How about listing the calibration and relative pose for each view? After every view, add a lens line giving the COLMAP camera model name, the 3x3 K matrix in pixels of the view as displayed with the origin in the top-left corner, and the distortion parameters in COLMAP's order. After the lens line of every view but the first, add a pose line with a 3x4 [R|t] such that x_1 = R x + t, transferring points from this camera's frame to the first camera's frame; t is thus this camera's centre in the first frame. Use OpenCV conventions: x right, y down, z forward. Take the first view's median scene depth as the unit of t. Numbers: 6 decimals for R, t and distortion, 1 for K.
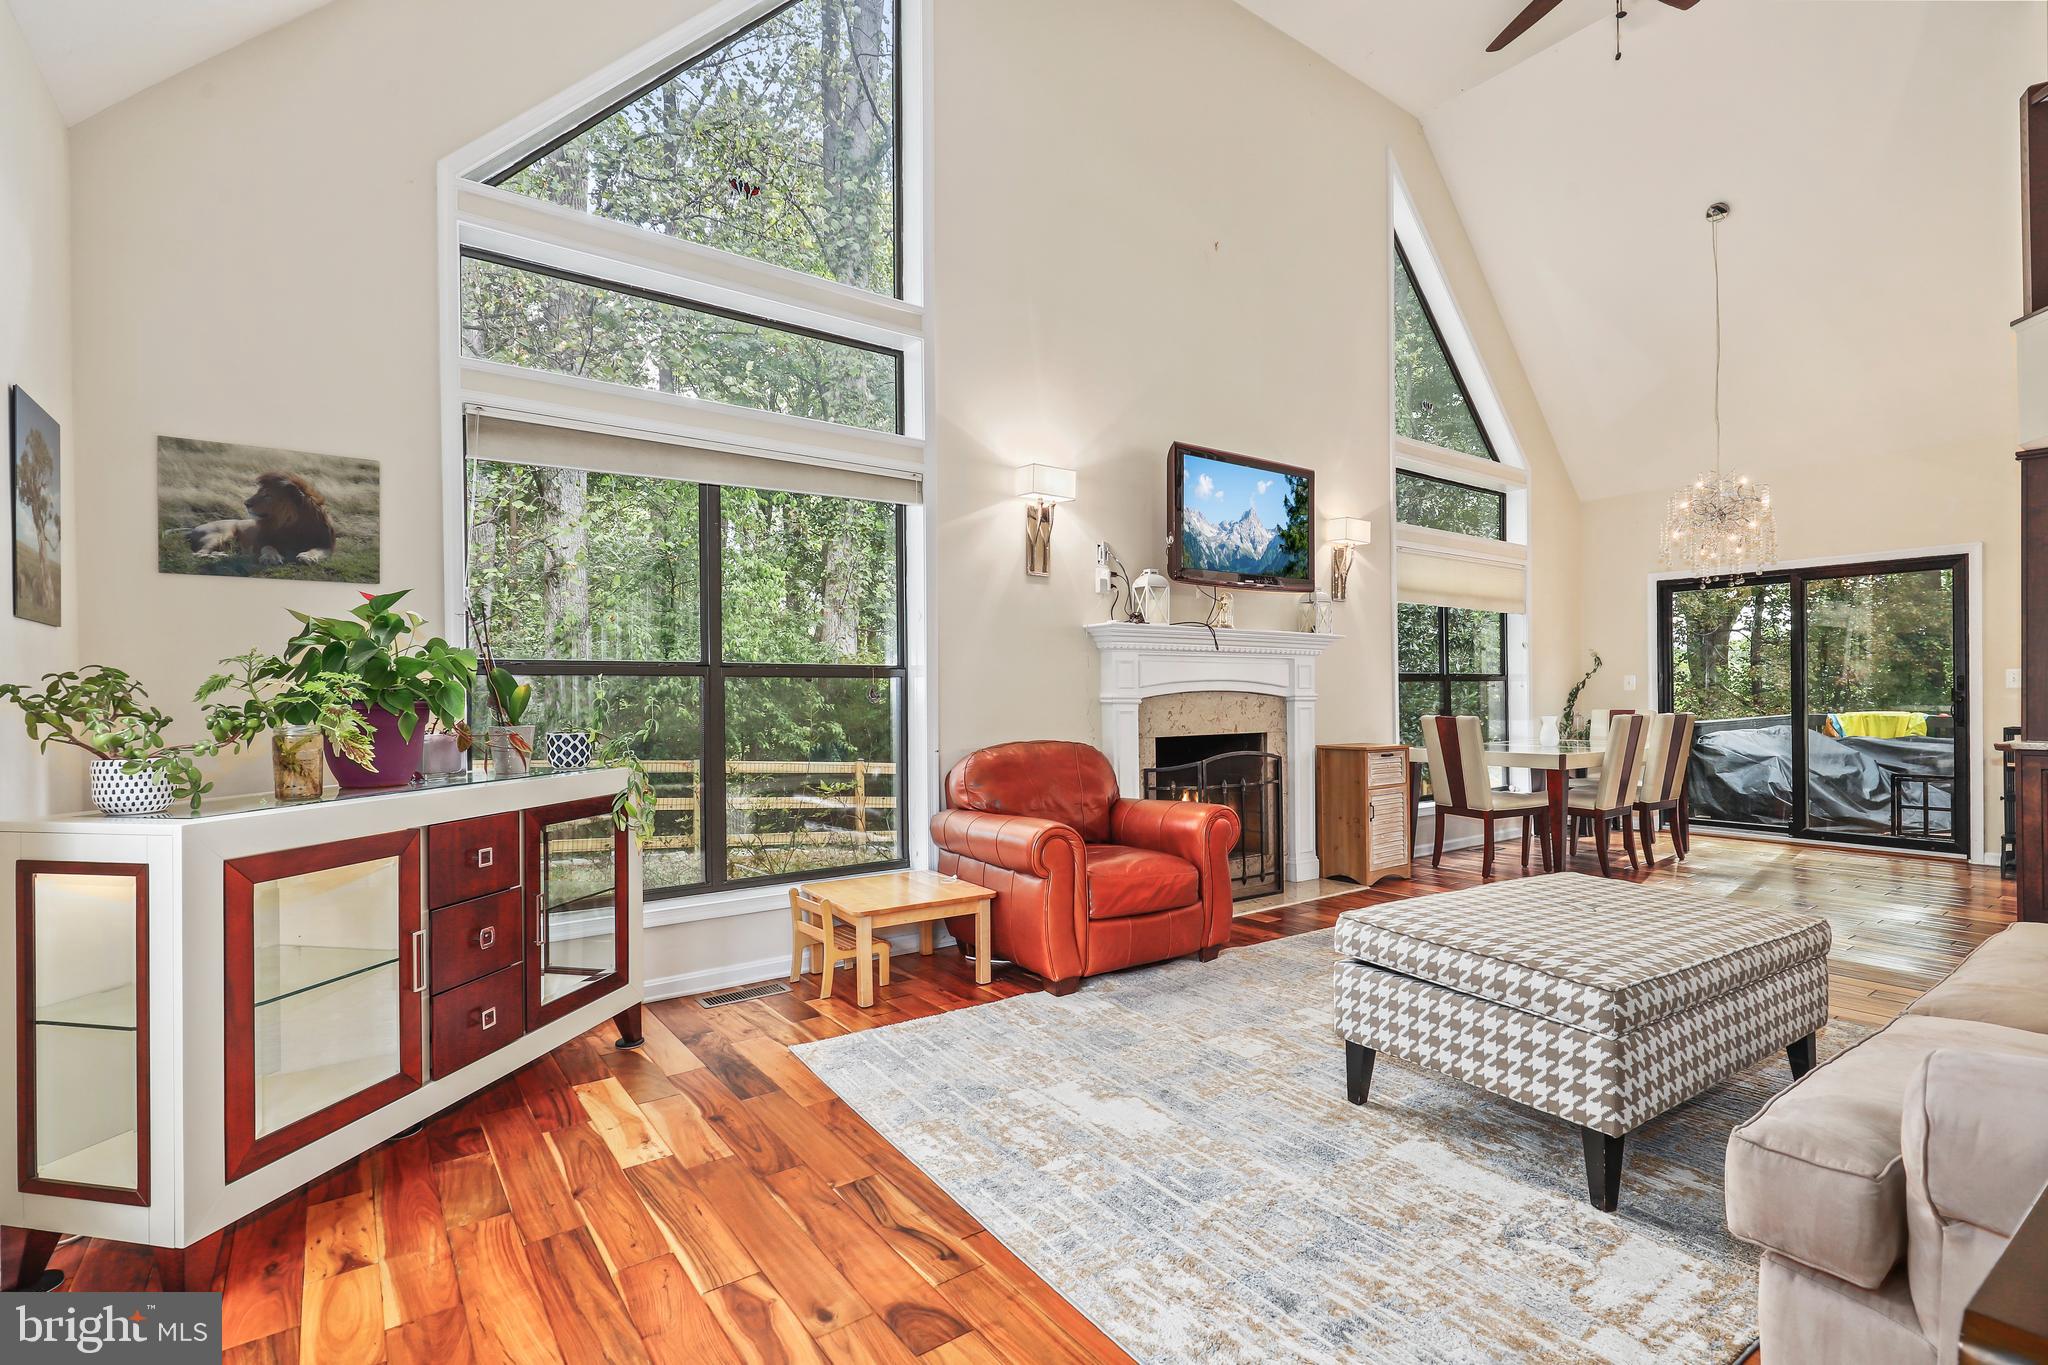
lens RADIAL K [[941.5, 0, 1064.4], [0, 941.5, 689.6], [0, 0, 1]] dist [-0.004029, 0.000168]
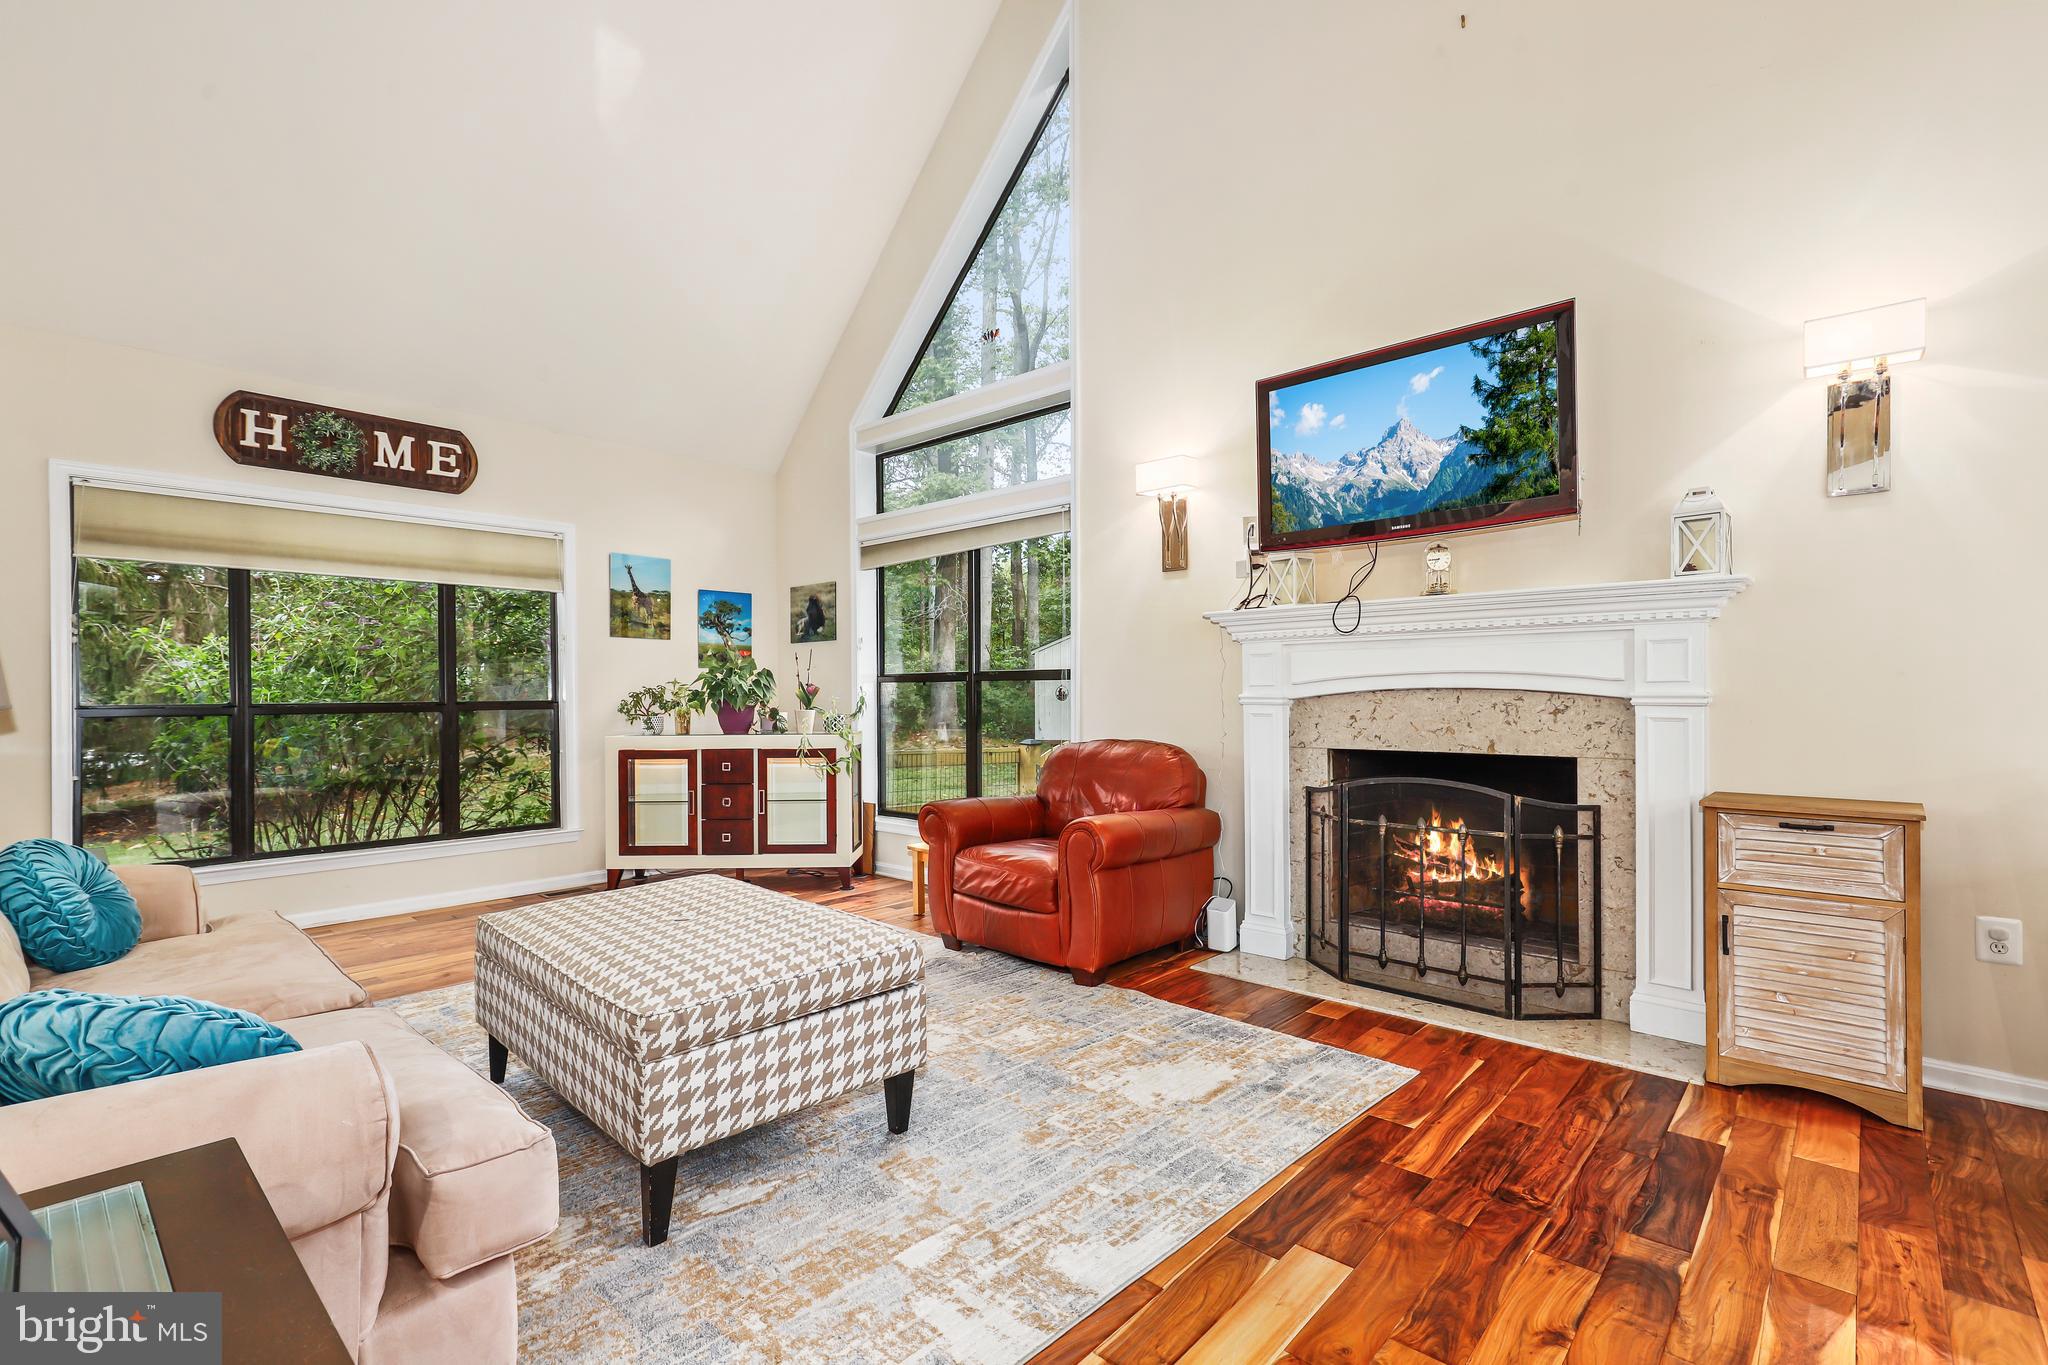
lens RADIAL K [[941.5, 0, 1034.1], [0, 941.5, 687.1], [0, 0, 1]] dist [-0.004029, 0.000168]
pose [[0.186686, -0.003144, -0.982415, 0.810090], [0.009707, 0.999952, -0.001355, -0.001239], [0.982372, -0.009283, 0.186707, 0.609677]]
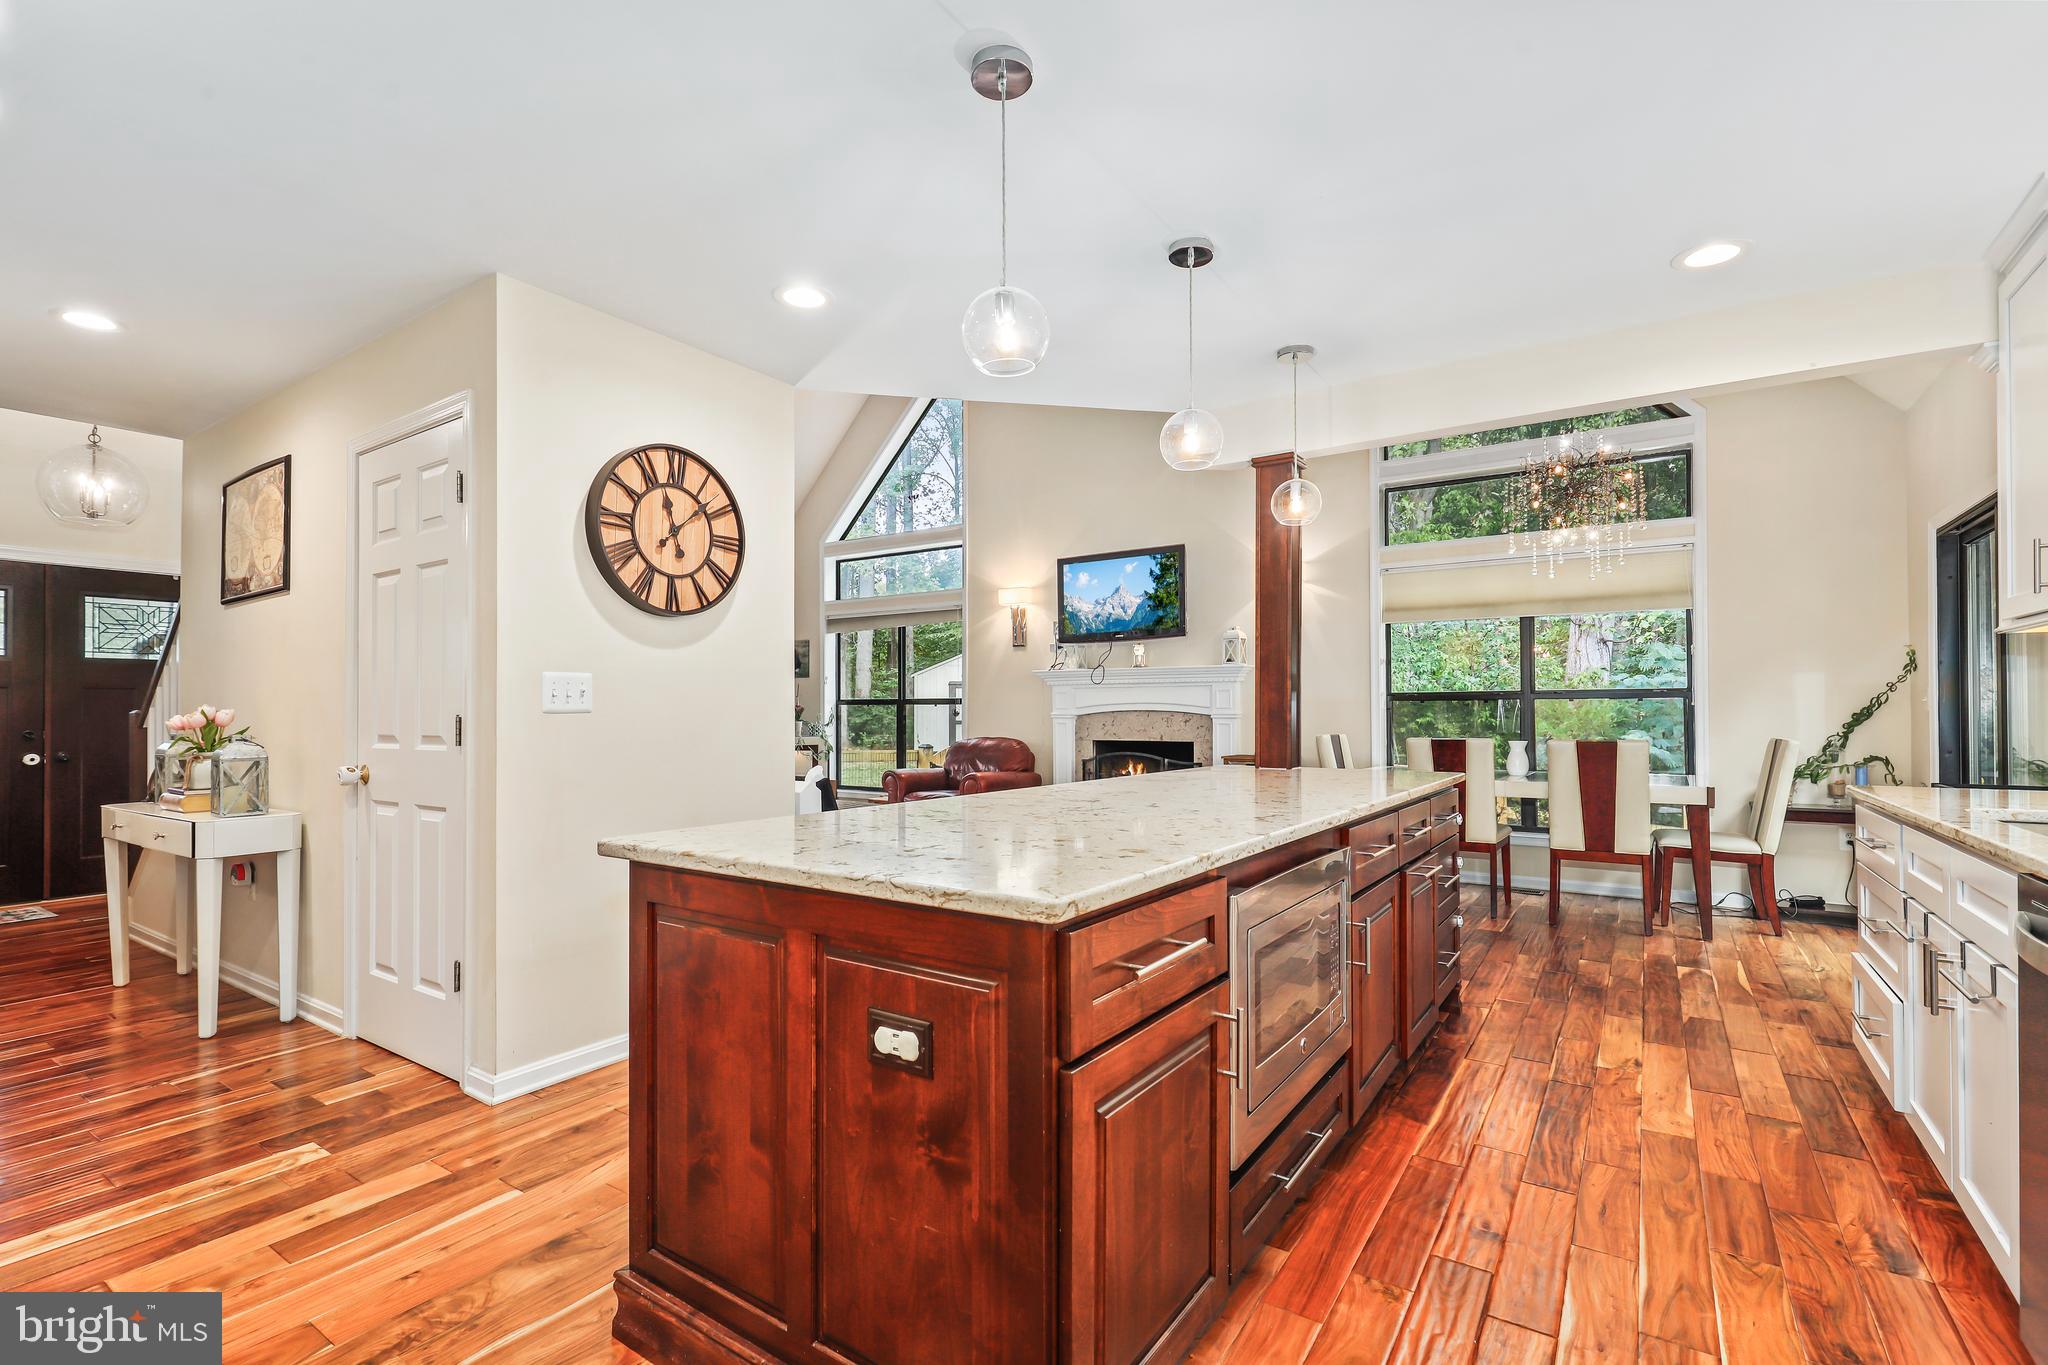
lens RADIAL K [[941.5, 0, 1033.0], [0, 941.5, 704.8], [0, 0, 1]] dist [-0.004029, 0.000168]
pose [[0.319753, -0.002267, -0.947498, 1.532961], [0.006073, 0.999982, -0.000343, -0.008140], [0.947481, -0.005644, 0.319761, 0.402029]]
